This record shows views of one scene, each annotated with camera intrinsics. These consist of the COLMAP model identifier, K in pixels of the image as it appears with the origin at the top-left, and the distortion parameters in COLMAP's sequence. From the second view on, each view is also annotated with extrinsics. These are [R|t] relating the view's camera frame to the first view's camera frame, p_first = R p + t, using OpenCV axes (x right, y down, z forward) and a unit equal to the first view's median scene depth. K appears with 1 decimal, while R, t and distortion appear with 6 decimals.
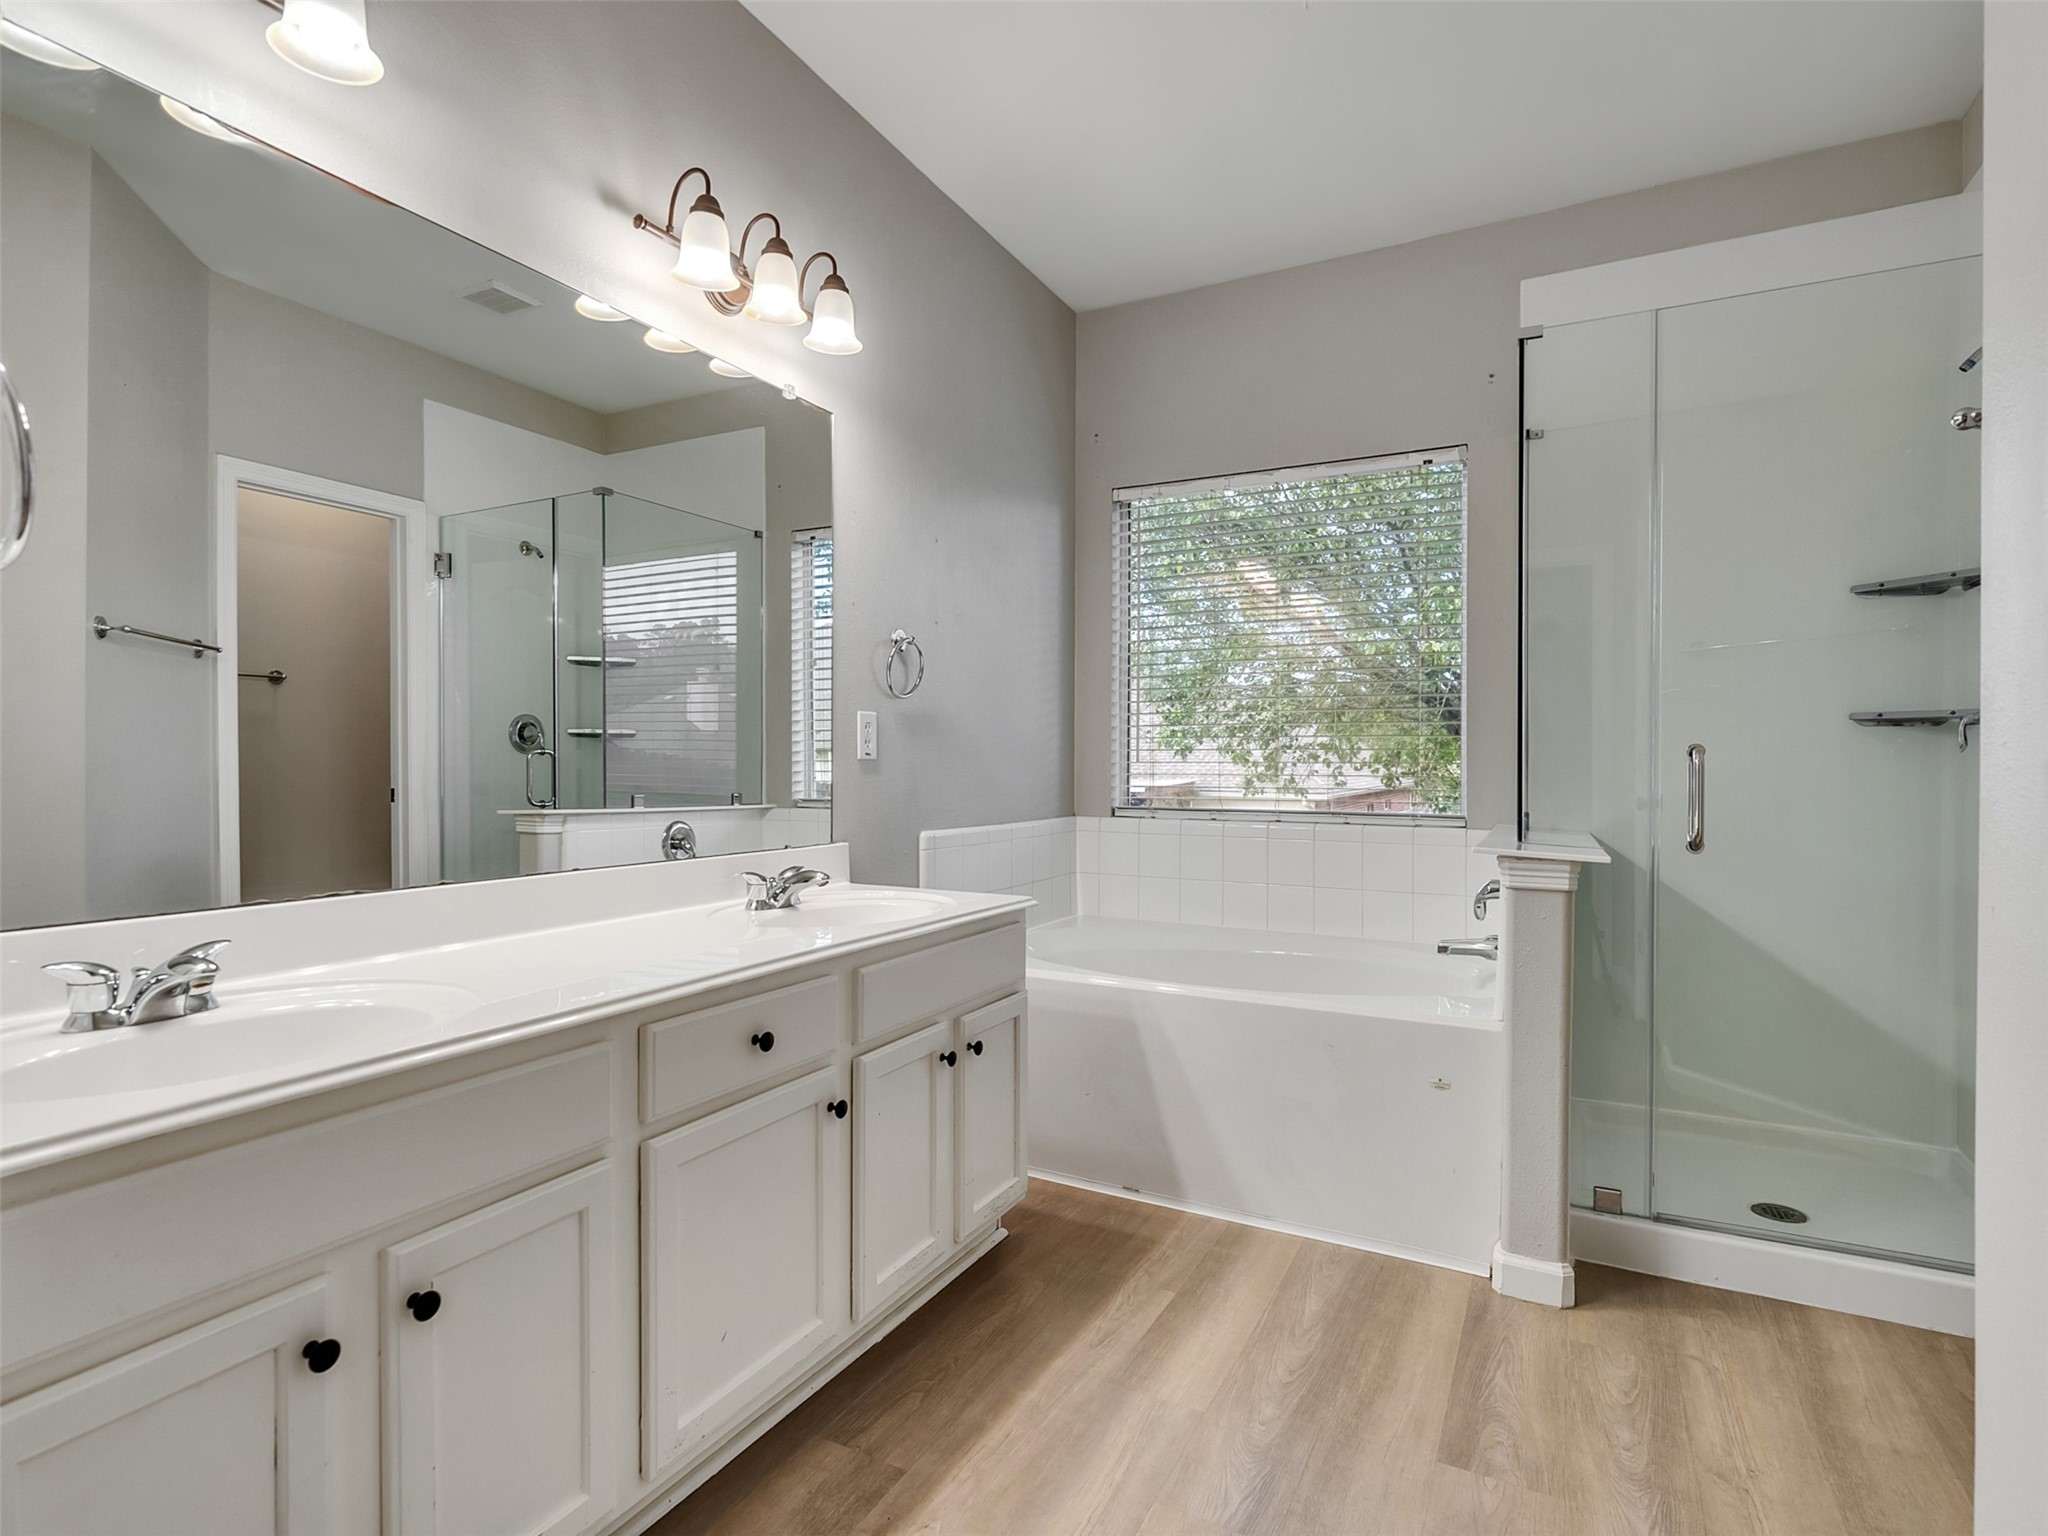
lens RADIAL K [[1047.9, 0, 1002.5], [0, 1047.9, 770.1], [0, 0, 1]] dist [-0.008715, 0.005722]
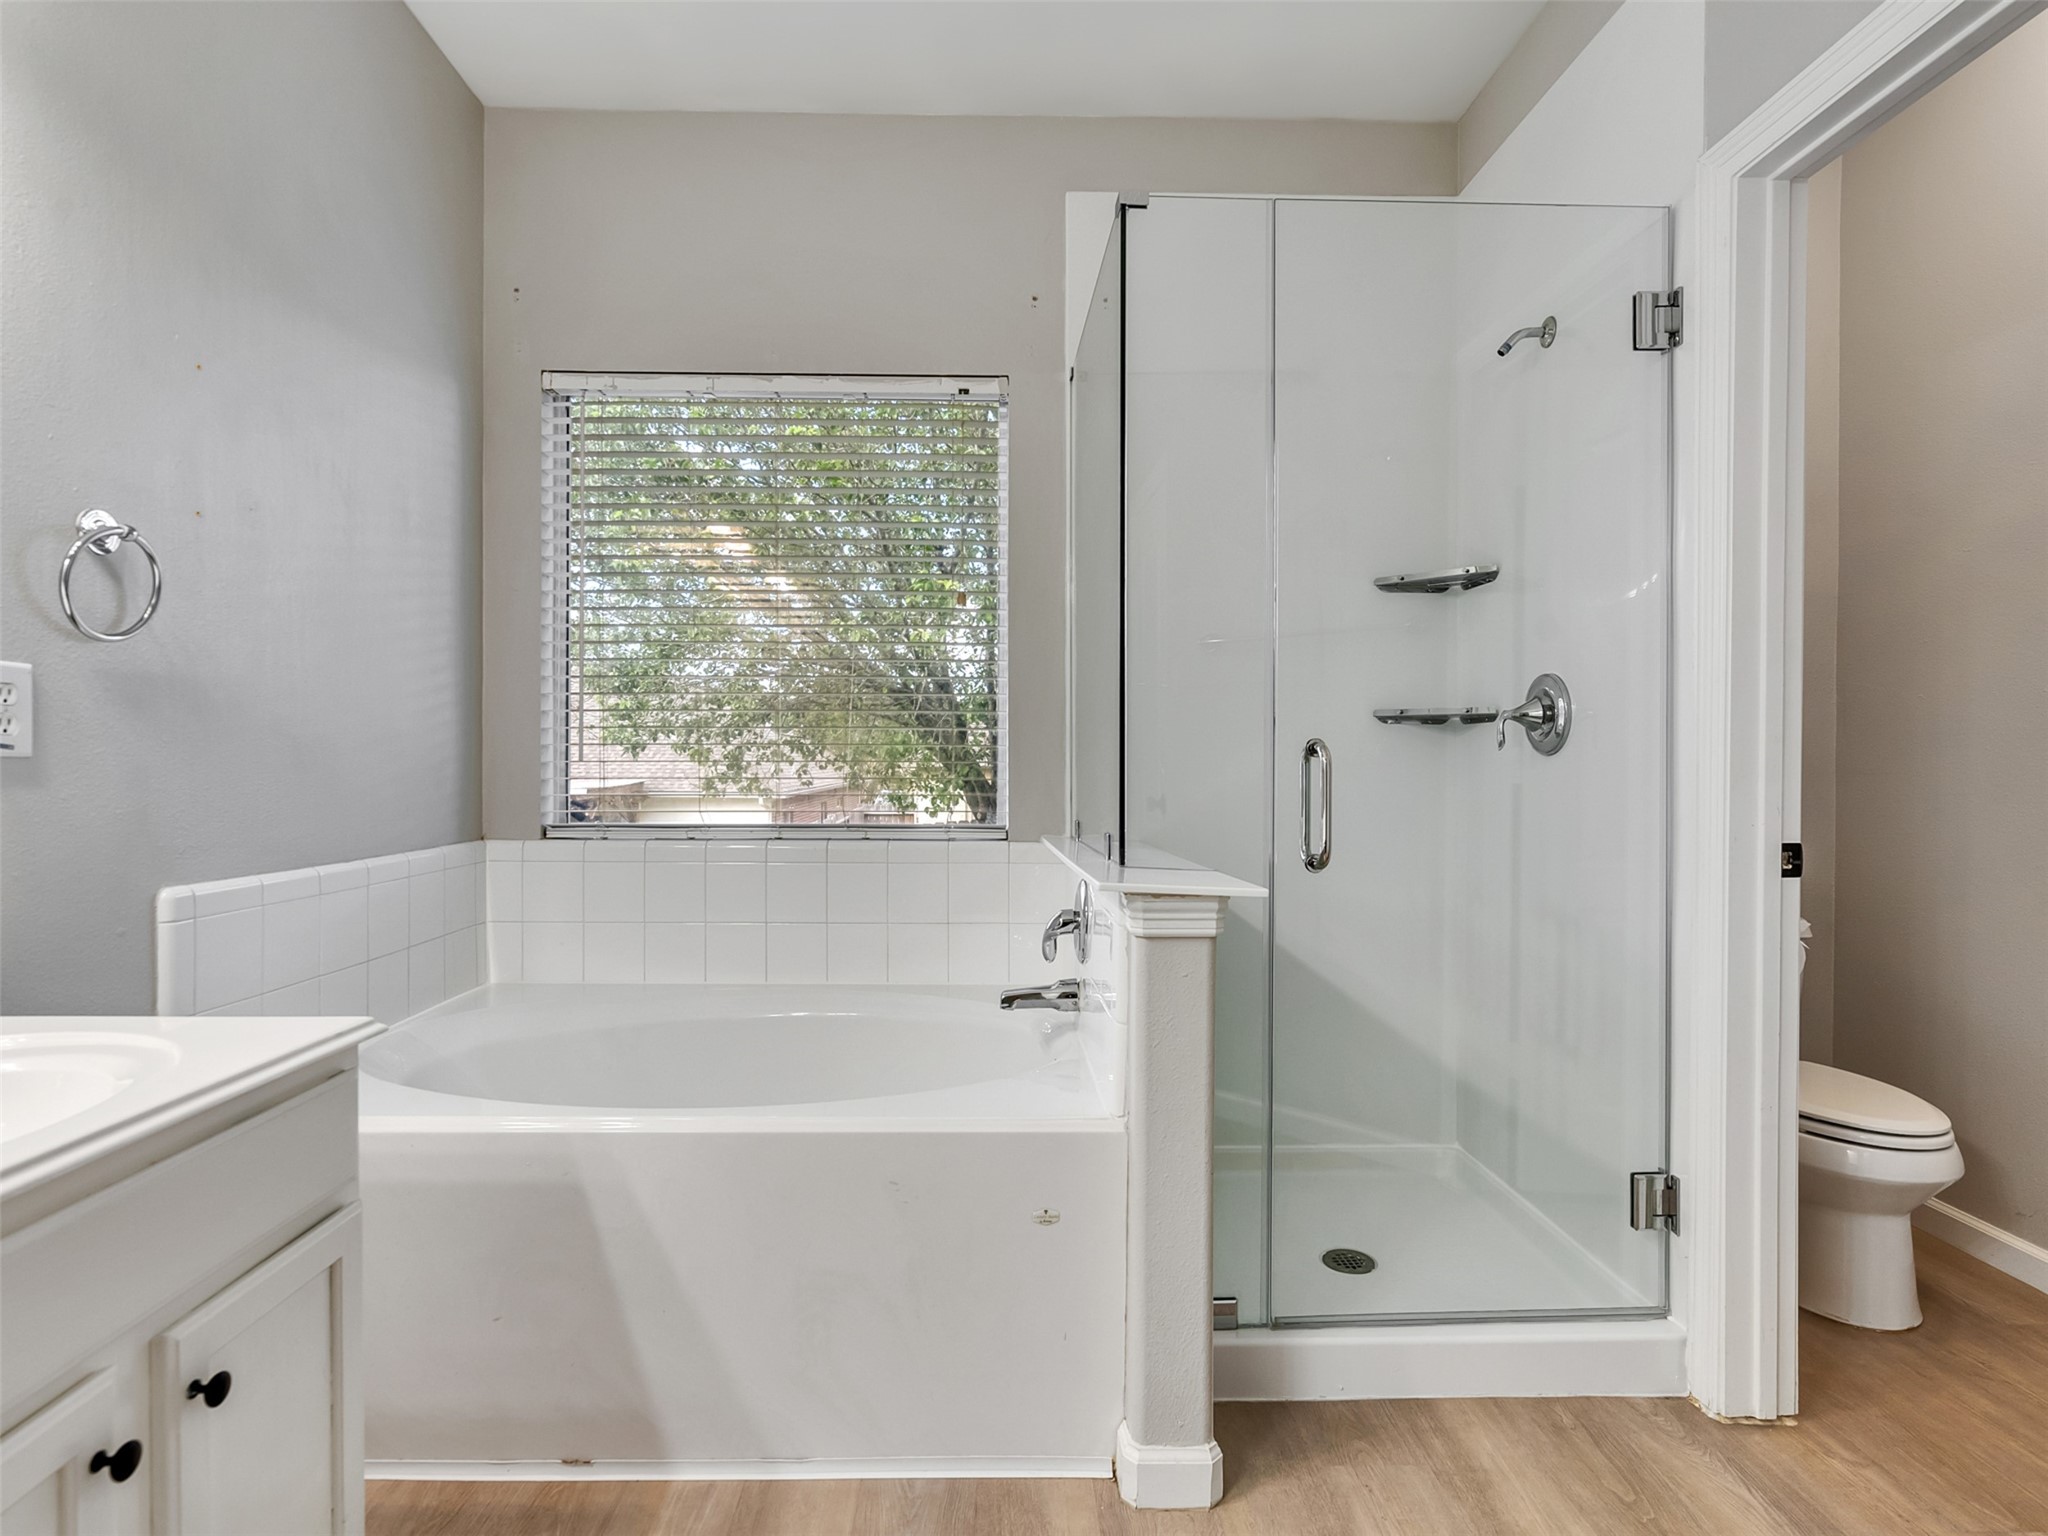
lens RADIAL K [[1047.9, 0, 1009.8], [0, 1047.9, 767.3], [0, 0, 1]] dist [-0.008715, 0.005722]
pose [[0.867872, -0.003753, 0.496774, 0.042747], [0.004255, 0.999991, 0.000121, -0.003396], [-0.496770, 0.002009, 0.867880, 0.360694]]
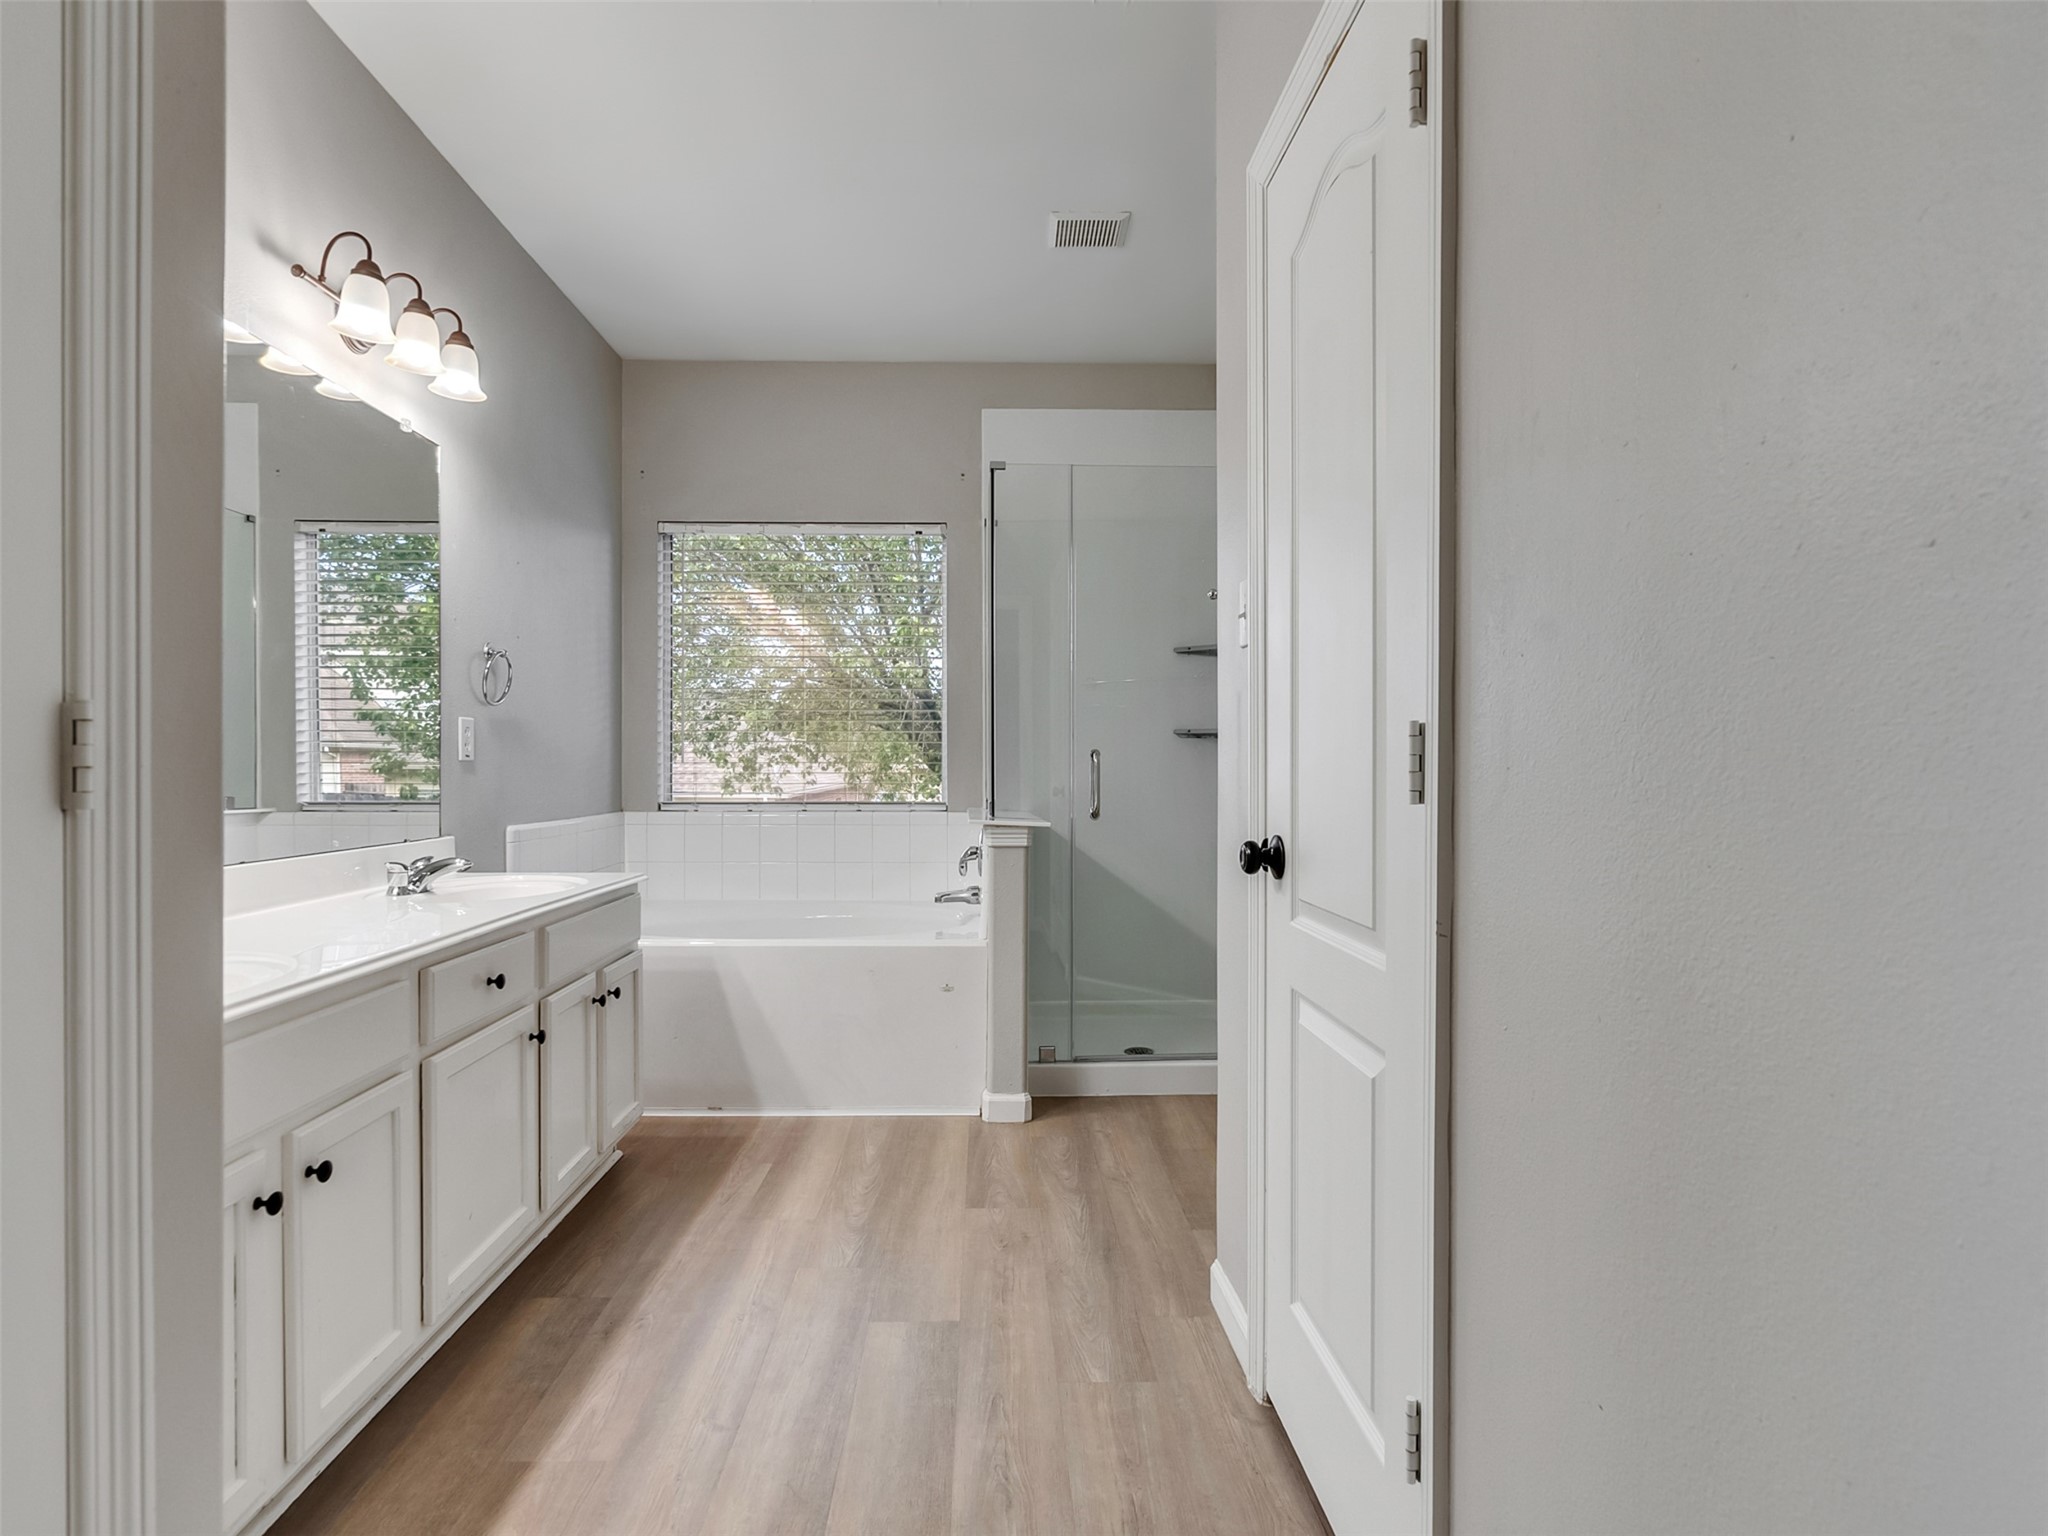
lens RADIAL K [[1047.9, 0, 1007.2], [0, 1047.9, 772.7], [0, 0, 1]] dist [-0.008715, 0.005722]
pose [[0.868454, -0.007345, 0.495715, -0.194756], [0.006654, 0.999973, 0.003159, 0.003177], [-0.495724, 0.000555, 0.868480, -0.252747]]
